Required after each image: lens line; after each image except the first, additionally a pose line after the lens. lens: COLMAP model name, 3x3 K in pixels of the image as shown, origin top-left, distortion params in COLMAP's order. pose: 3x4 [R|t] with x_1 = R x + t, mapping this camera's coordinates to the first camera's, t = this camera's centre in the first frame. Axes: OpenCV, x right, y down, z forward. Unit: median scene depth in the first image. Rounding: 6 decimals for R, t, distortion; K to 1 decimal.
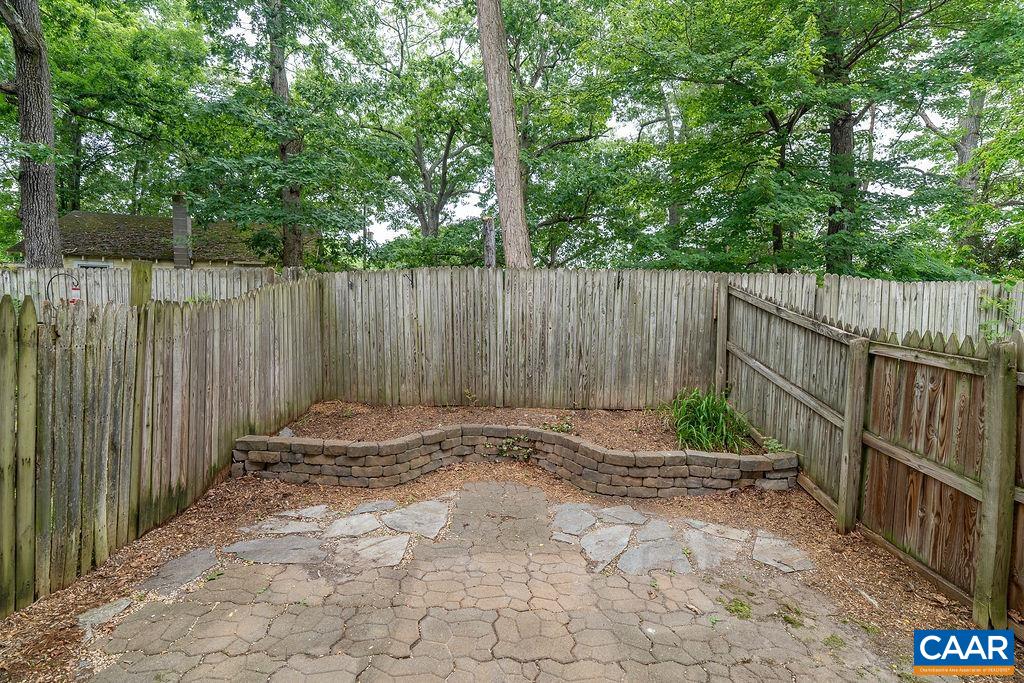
lens RADIAL K [[458.1, 0, 508.7], [0, 458.1, 341.5], [0, 0, 1]] dist [-0.008177, 0.002060]
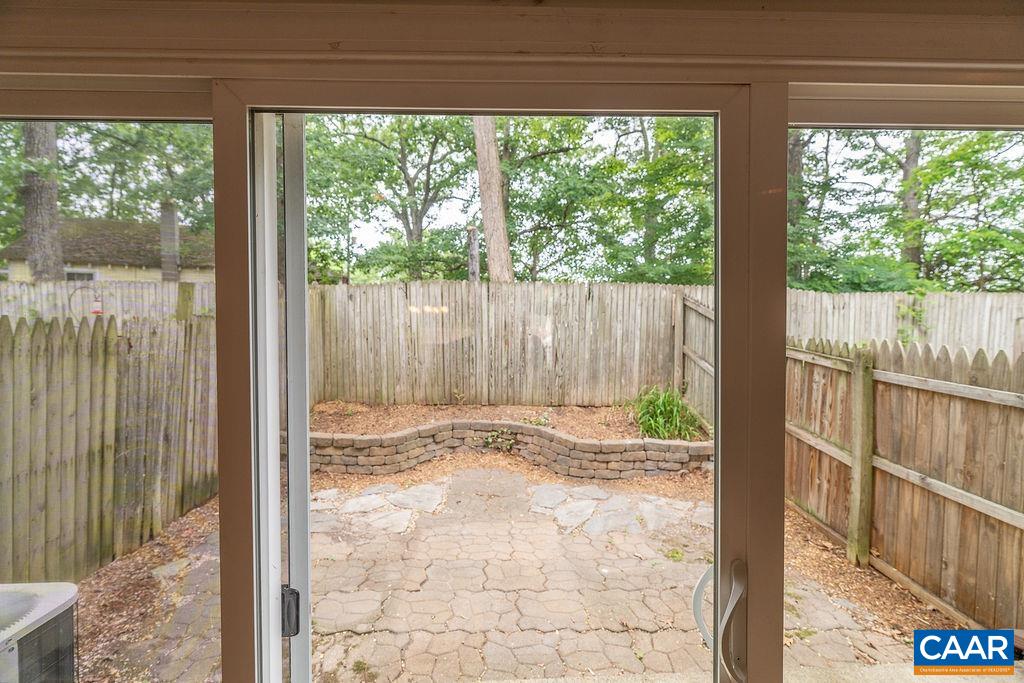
lens RADIAL K [[458.1, 0, 516.2], [0, 458.1, 339.7], [0, 0, 1]] dist [-0.008177, 0.002060]
pose [[0.998546, -0.004503, 0.053710, -0.004476], [0.004997, 0.999947, -0.009055, -0.008293], [-0.053666, 0.009310, 0.998516, -0.166469]]
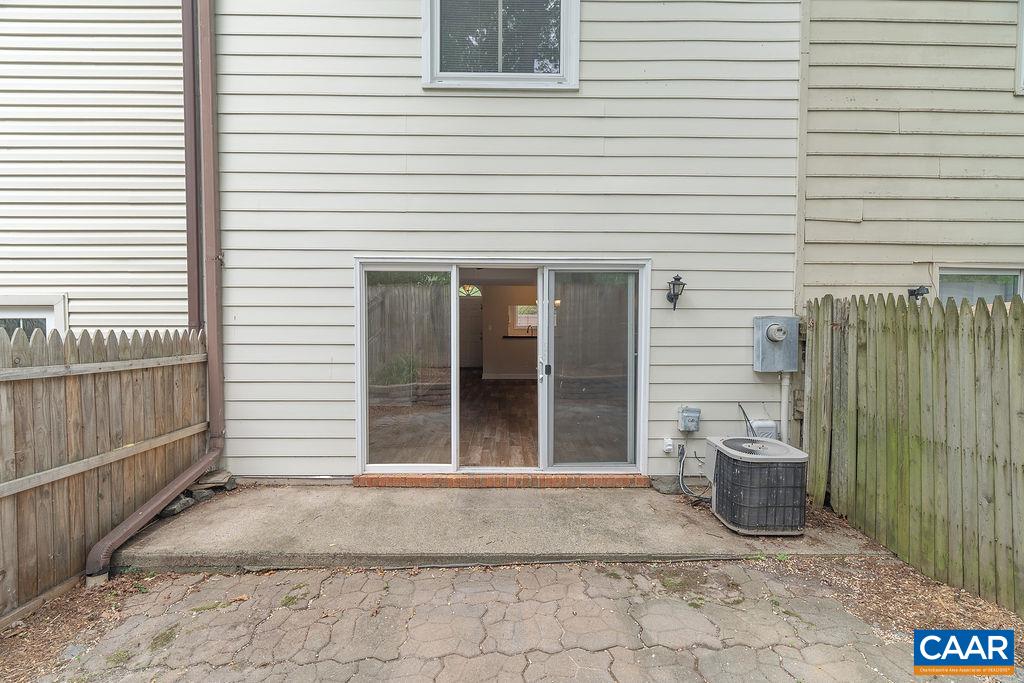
lens RADIAL K [[458.1, 0, 525.4], [0, 458.1, 317.8], [0, 0, 1]] dist [-0.008177, 0.002060]
pose [[-0.998610, -0.003262, -0.052603, 0.009884], [-0.005583, 0.999014, 0.044045, -0.042469], [0.052407, 0.044277, -0.997644, 1.014050]]
